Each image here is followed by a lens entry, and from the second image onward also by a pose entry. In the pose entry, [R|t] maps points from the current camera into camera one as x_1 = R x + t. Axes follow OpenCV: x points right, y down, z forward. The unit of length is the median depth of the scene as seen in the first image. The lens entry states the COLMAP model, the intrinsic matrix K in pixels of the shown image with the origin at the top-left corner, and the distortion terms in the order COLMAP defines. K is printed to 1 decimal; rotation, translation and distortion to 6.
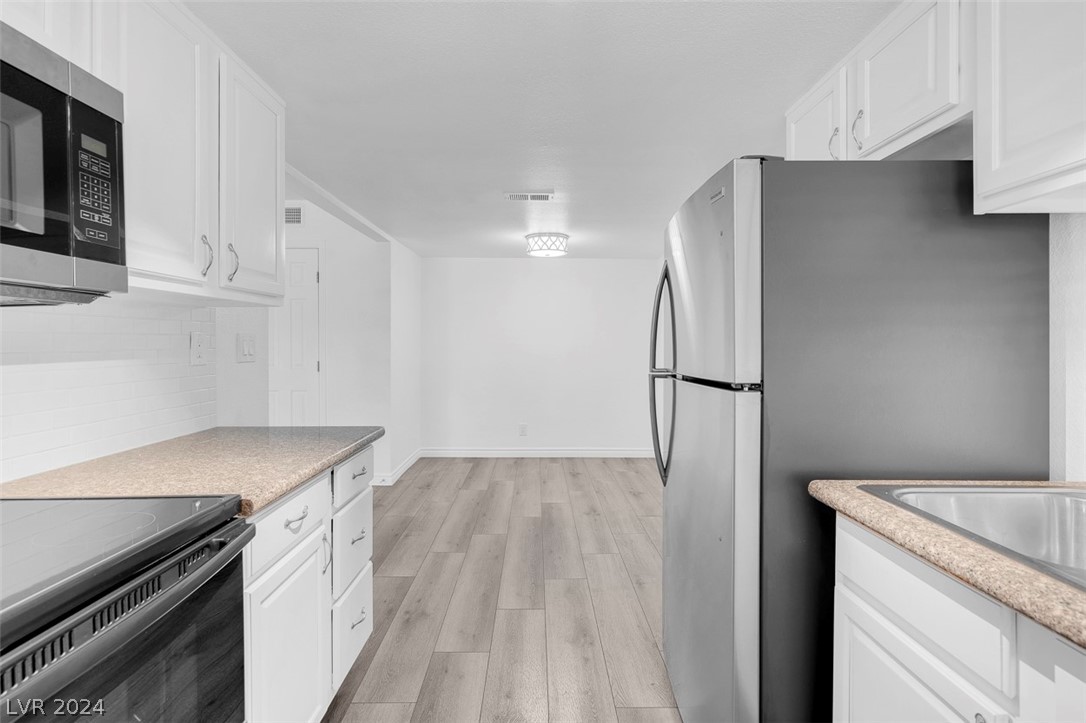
lens RADIAL K [[499.8, 0, 540.5], [0, 499.8, 342.3], [0, 0, 1]] dist [-0.000522, 0.000913]
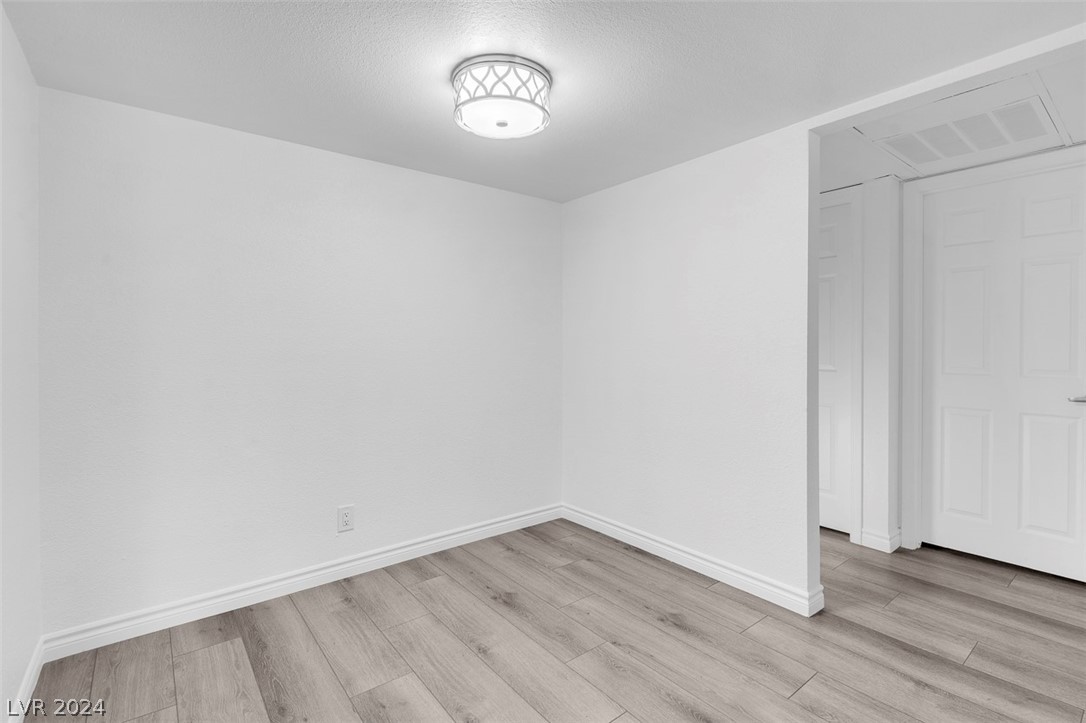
lens RADIAL K [[511.8, 0, 545.7], [0, 511.8, 345.7], [0, 0, 1]] dist [0.000382, 0.001173]
pose [[0.786529, -0.009339, 0.617482, -0.492294], [0.005183, 0.999950, 0.008522, 0.025021], [-0.617531, -0.003503, 0.786539, 1.369561]]
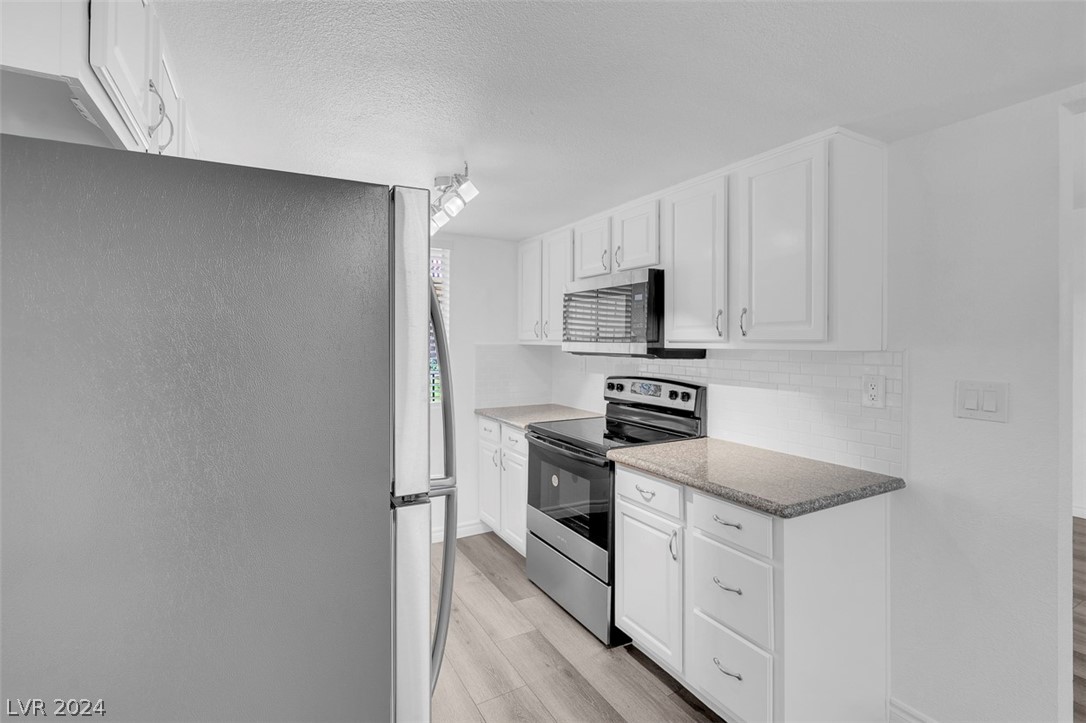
lens RADIAL K [[499.8, 0, 540.5], [0, 499.8, 342.3], [0, 0, 1]] dist [-0.000522, 0.000913]
pose [[-0.872745, -0.001143, -0.488174, 0.377428], [-0.002826, 0.999992, 0.002711, -0.082292], [0.488168, 0.003745, -0.872742, 1.437774]]
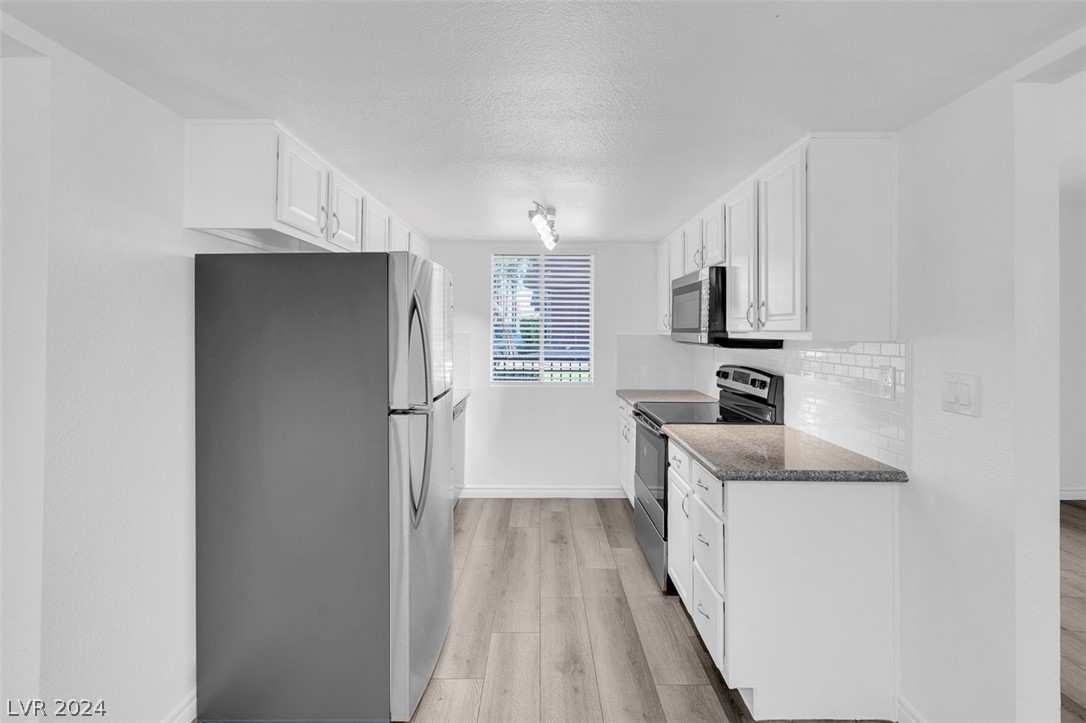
lens RADIAL K [[502.8, 0, 543.0], [0, 502.8, 326.3], [0, 0, 1]] dist [-0.001871, -0.000101]
pose [[-0.999978, -0.004686, 0.004619, 0.005986], [-0.004729, 0.999946, -0.009262, -0.082390], [-0.004576, -0.009284, -0.999946, 1.866593]]
